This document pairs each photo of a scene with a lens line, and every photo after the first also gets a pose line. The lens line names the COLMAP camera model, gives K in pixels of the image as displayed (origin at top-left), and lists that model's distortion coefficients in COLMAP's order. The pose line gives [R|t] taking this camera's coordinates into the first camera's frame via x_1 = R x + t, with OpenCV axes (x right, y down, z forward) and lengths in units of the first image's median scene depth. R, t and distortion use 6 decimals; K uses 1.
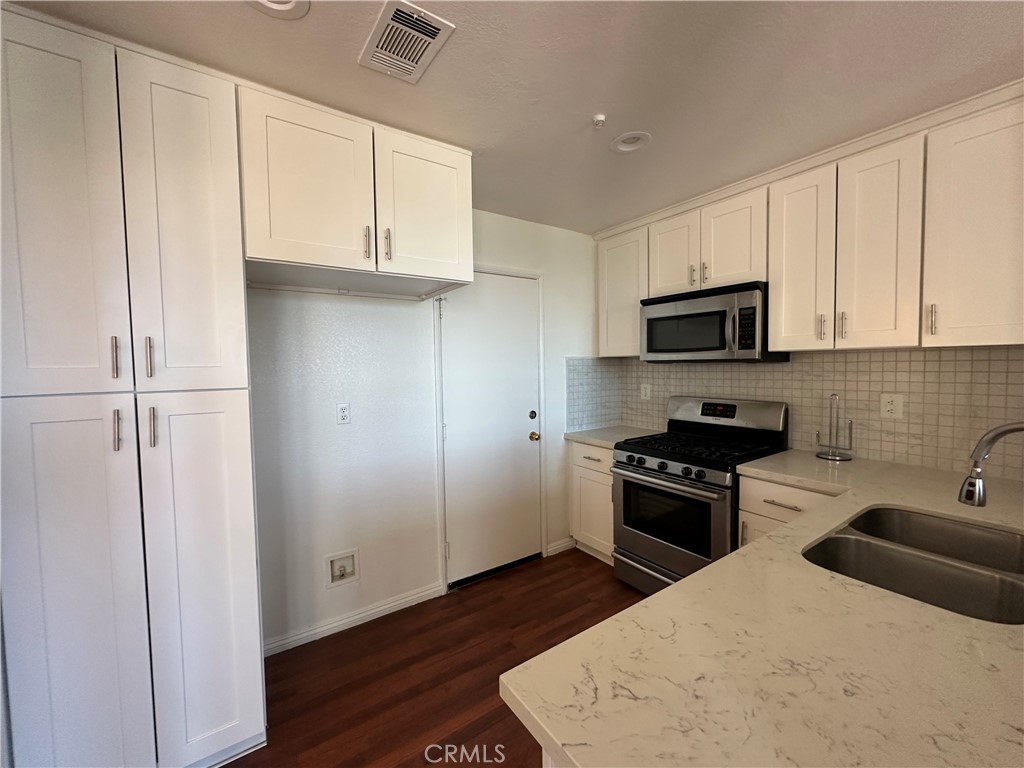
lens RADIAL K [[410.4, 0, 510.4], [0, 410.4, 382.8], [0, 0, 1]] dist [-0.003505, 0.000328]
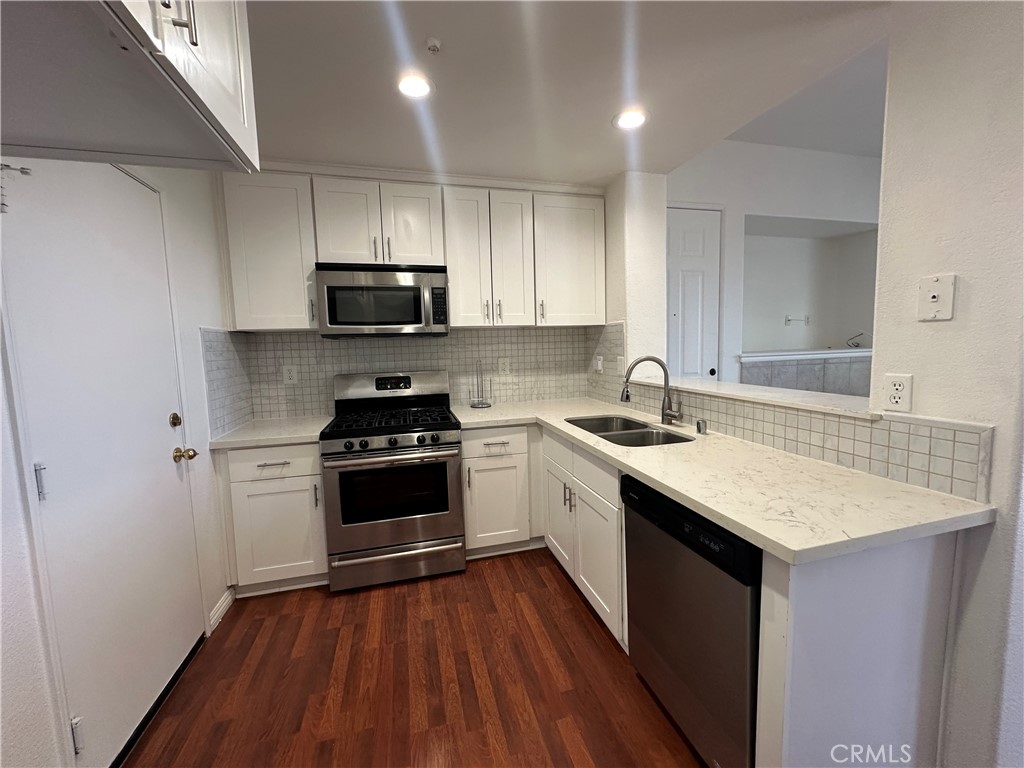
lens RADIAL K [[408.4, 0, 511.5], [0, 408.4, 382.1], [0, 0, 1]] dist [-0.003213, -0.000051]
pose [[0.325073, -0.079642, 0.942329, -0.396223], [0.064803, 0.995981, 0.061821, 0.019763], [-0.943466, 0.040969, 0.328928, 0.381049]]
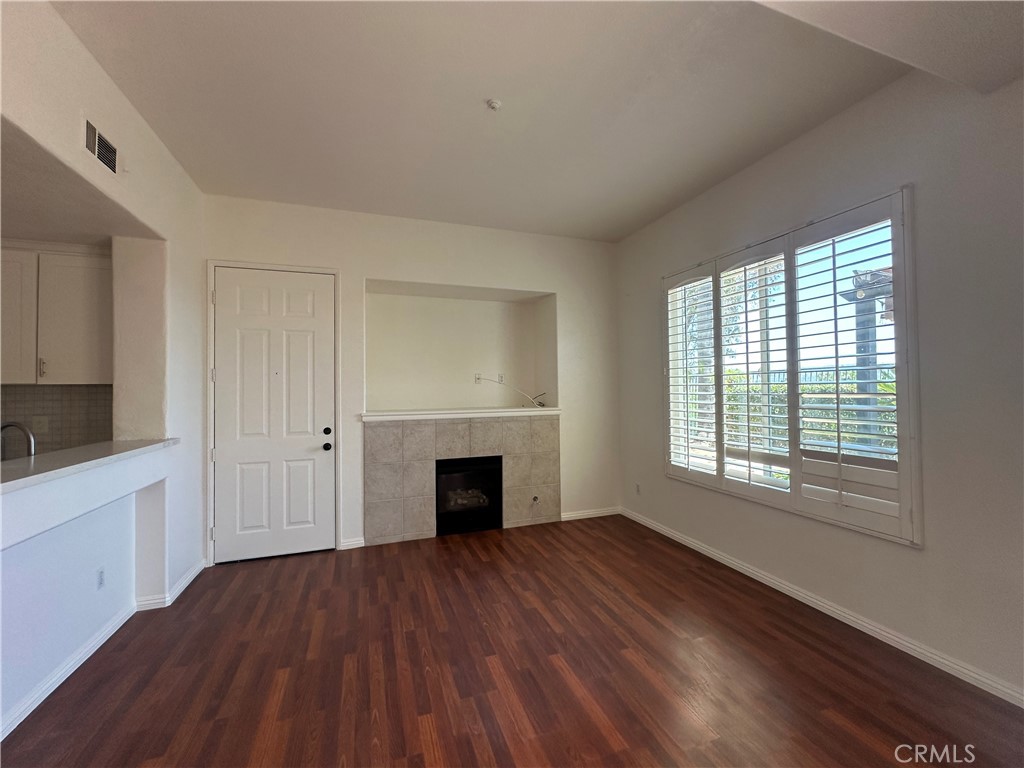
lens RADIAL K [[410.4, 0, 510.4], [0, 410.4, 382.8], [0, 0, 1]] dist [-0.003505, 0.000328]
pose [[0.256205, 0.029237, 0.966180, -0.035589], [0.049833, 0.997814, -0.043408, 0.044188], [-0.965337, 0.059269, 0.254188, -0.785005]]
